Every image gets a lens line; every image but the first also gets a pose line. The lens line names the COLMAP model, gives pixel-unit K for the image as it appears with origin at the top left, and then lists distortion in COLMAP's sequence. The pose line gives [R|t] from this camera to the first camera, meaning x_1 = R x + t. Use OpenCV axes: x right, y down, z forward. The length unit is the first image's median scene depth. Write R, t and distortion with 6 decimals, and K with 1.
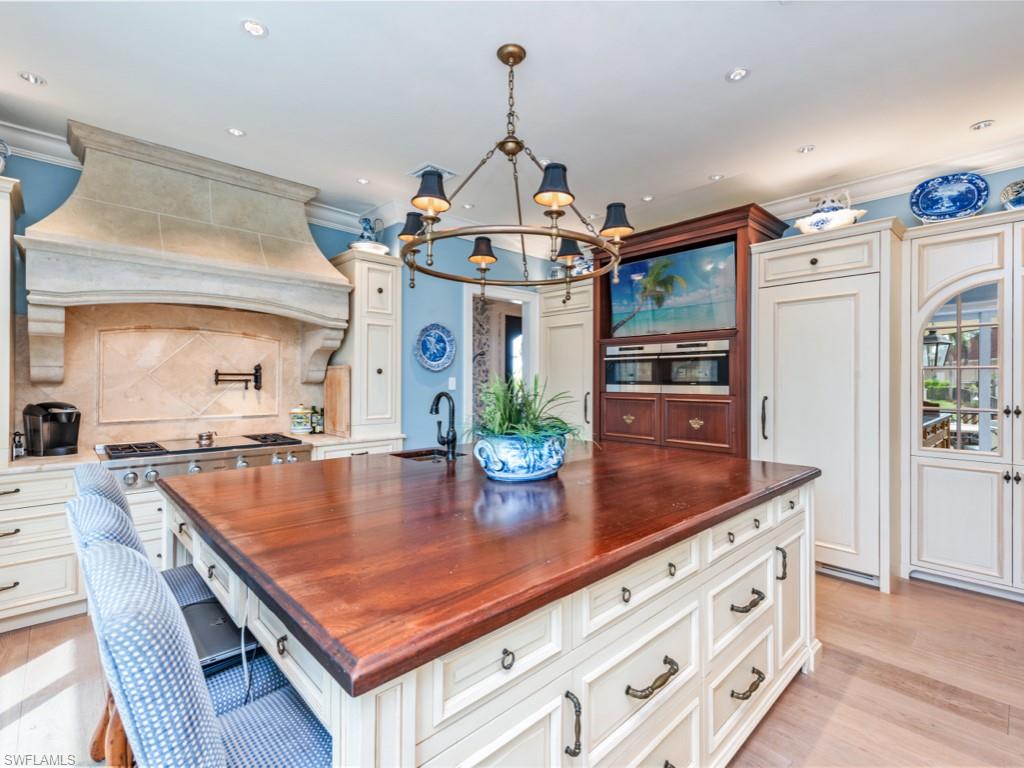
lens RADIAL K [[484.2, 0, 512.0], [0, 484.2, 384.0], [0, 0, 1]] dist [0.000310, 0.000325]
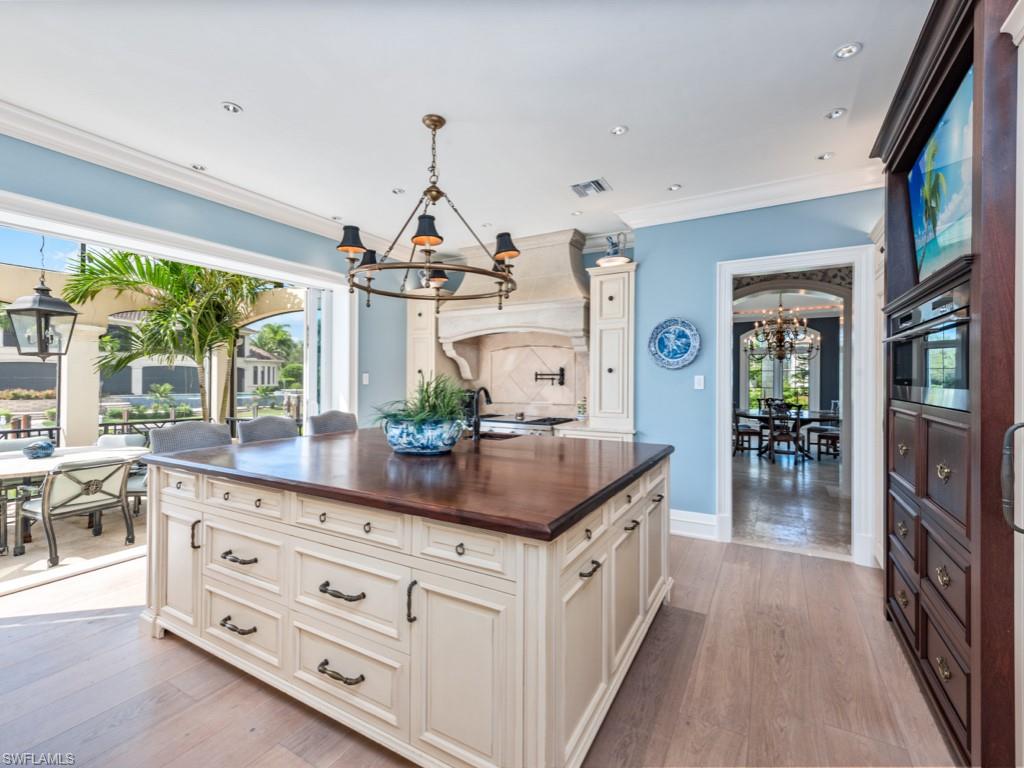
lens RADIAL K [[452.2, 0, 516.9], [0, 452.2, 378.6], [0, 0, 1]] dist [0.000825, 0.000079]
pose [[0.290667, -0.003378, -0.956818, 0.683098], [-0.009941, 0.999929, -0.006550, 0.001890], [0.956773, 0.011416, 0.290612, 0.505228]]
